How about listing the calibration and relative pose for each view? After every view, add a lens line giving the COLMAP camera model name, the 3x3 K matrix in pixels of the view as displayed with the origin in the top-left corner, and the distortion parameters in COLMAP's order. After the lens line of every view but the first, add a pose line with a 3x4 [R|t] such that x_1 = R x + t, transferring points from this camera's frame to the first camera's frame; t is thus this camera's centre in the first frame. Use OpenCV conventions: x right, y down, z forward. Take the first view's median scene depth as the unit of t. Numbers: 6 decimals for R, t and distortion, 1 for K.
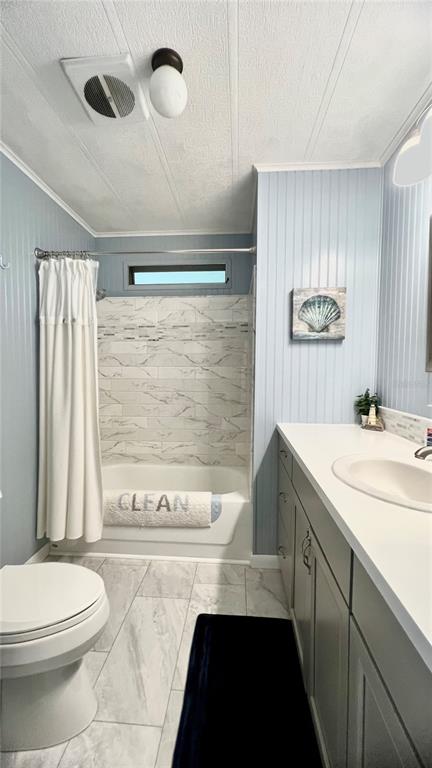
lens RADIAL K [[308.7, 0, 215.4], [0, 308.7, 383.6], [0, 0, 1]] dist [-0.002713, 0.000175]
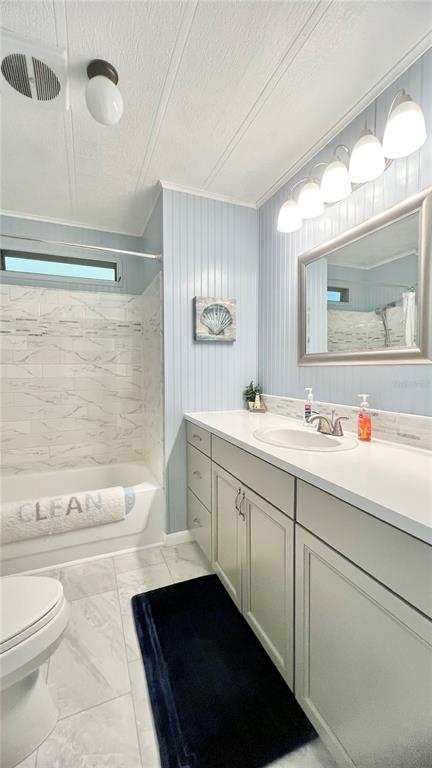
lens RADIAL K [[308.7, 0, 217.8], [0, 308.7, 382.8], [0, 0, 1]] dist [-0.002713, 0.000175]
pose [[0.890883, -0.028895, 0.453314, -0.204015], [0.028801, 0.999560, 0.007112, 0.011138], [-0.453320, 0.006720, 0.891323, -0.068089]]
